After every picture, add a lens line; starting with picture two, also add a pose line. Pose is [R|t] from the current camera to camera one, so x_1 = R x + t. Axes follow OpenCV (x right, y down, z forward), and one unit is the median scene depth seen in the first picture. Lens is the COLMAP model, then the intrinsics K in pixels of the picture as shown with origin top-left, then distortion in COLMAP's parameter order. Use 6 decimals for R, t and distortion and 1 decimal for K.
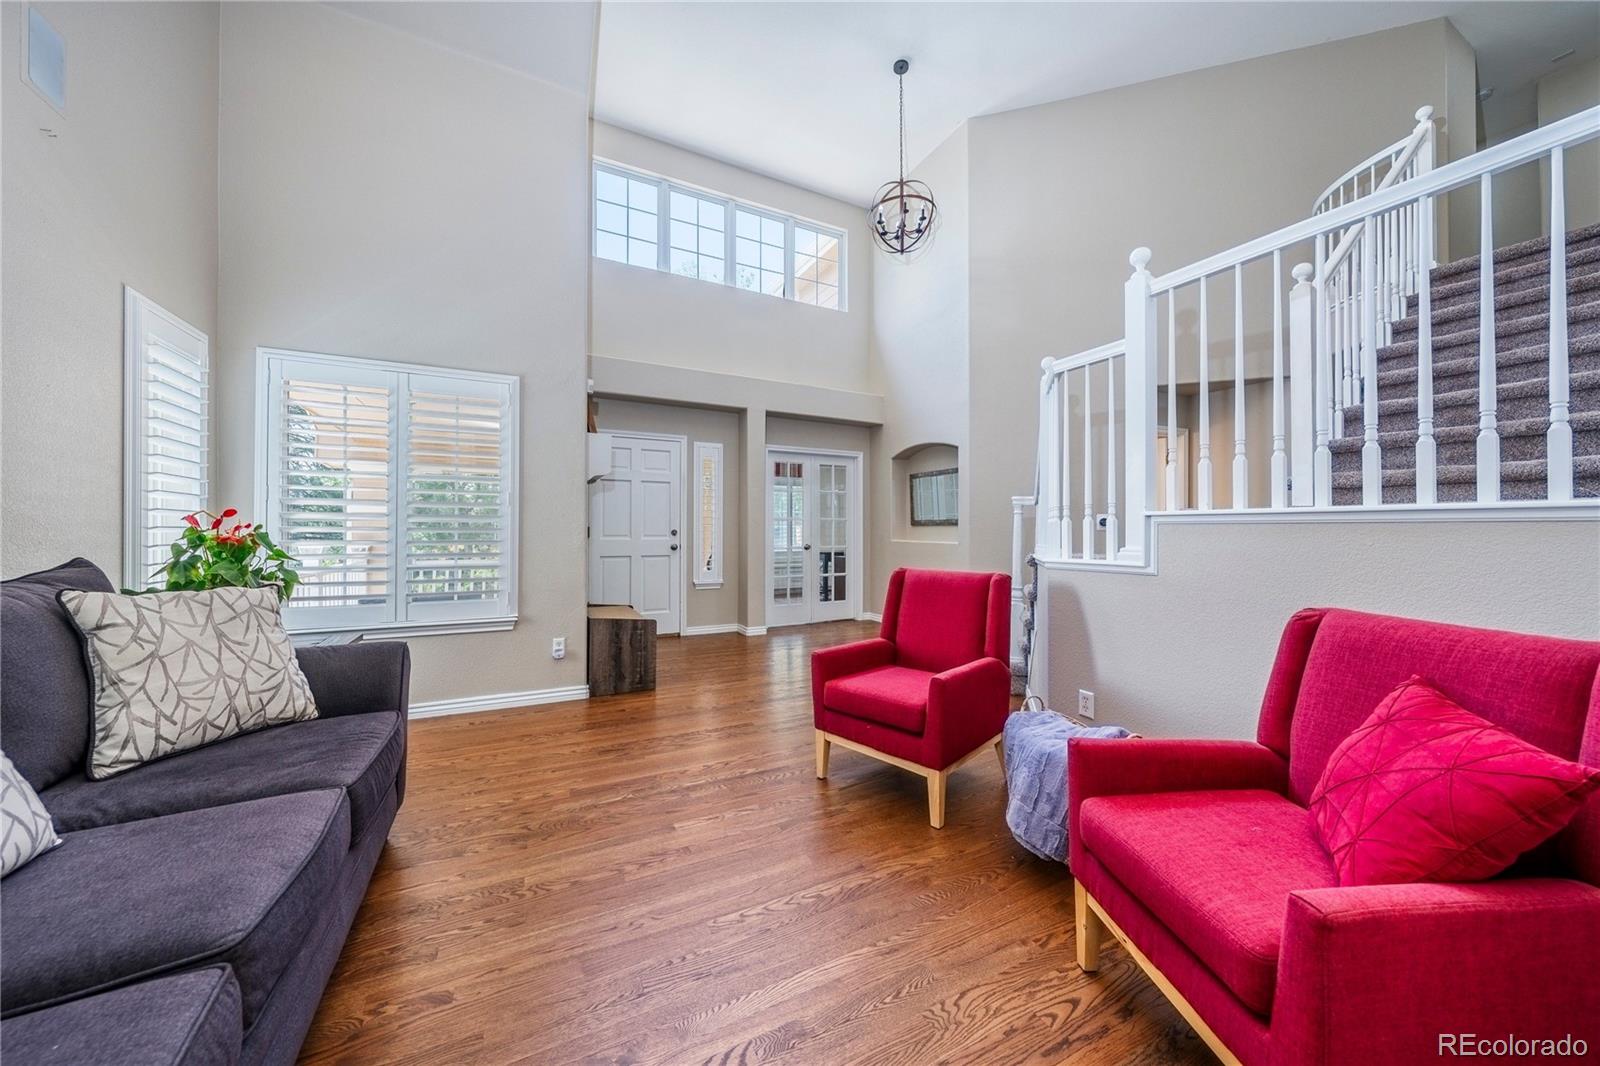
lens RADIAL K [[552.3, 0, 800.8], [0, 552.3, 529.1], [0, 0, 1]] dist [0.000527, -0.000069]
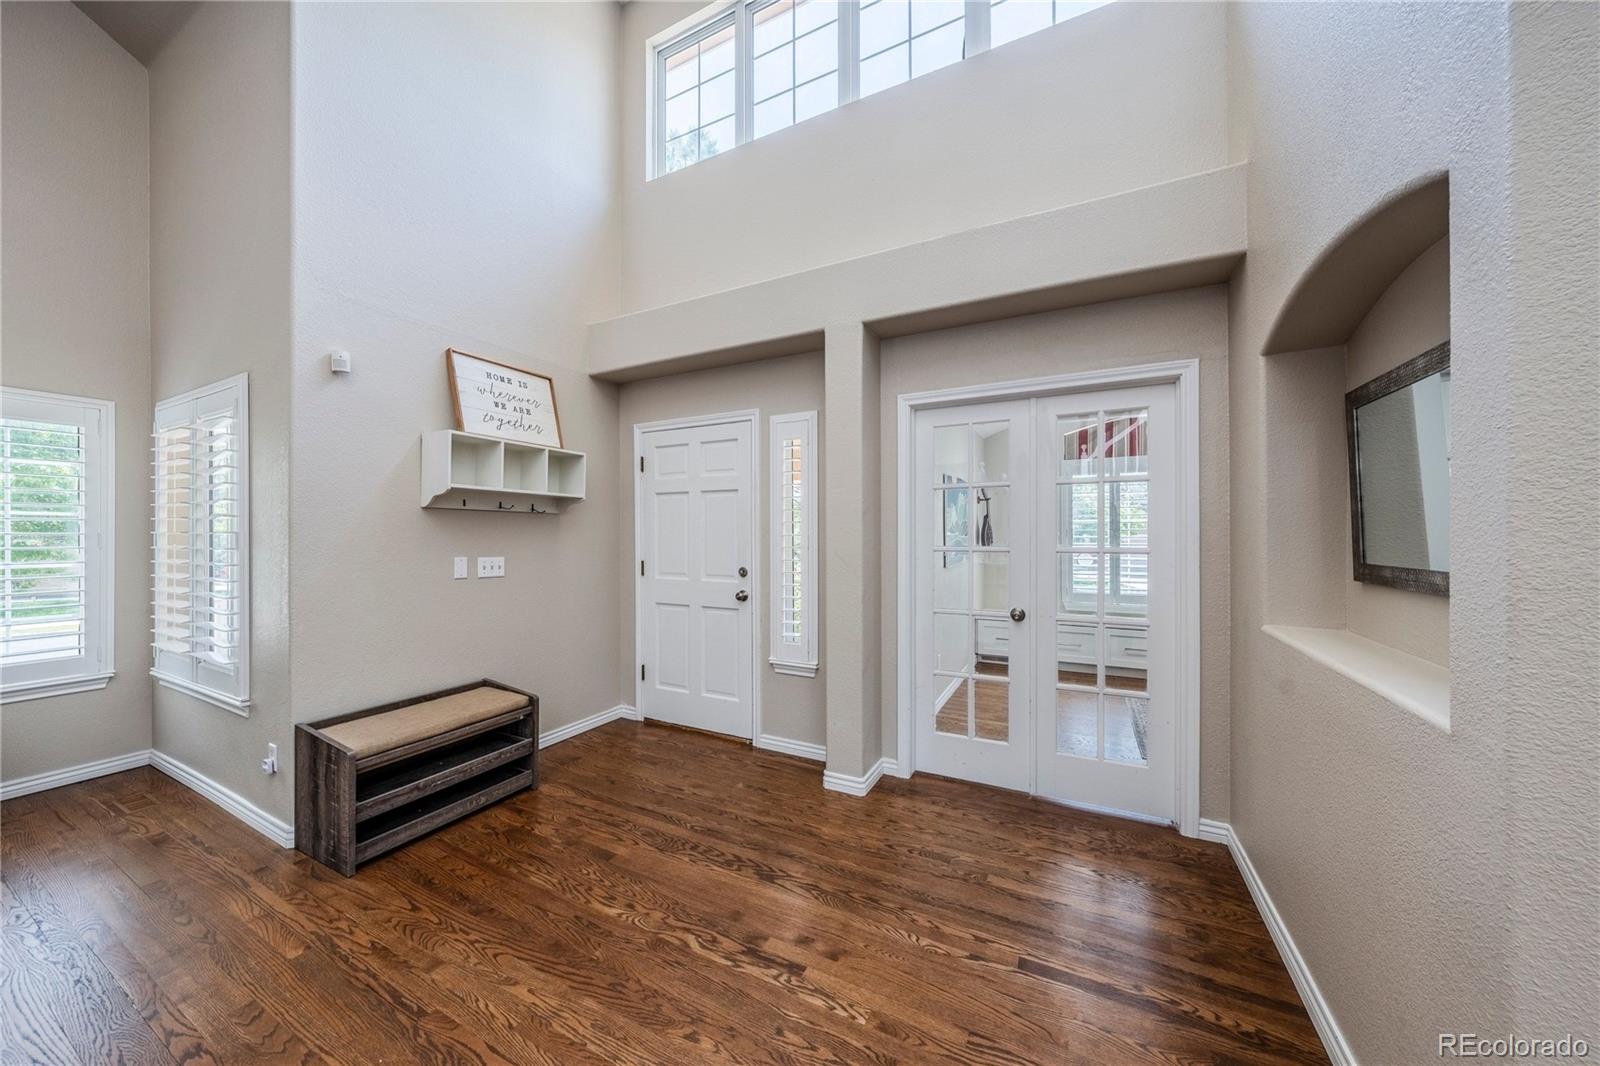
lens RADIAL K [[552.3, 0, 798.8], [0, 552.3, 541.3], [0, 0, 1]] dist [0.000527, -0.000069]
pose [[0.575533, 0.007724, -0.817742, 0.305961], [0.005193, 0.999901, 0.013100, -0.036284], [0.817762, -0.011786, 0.575436, 0.717628]]
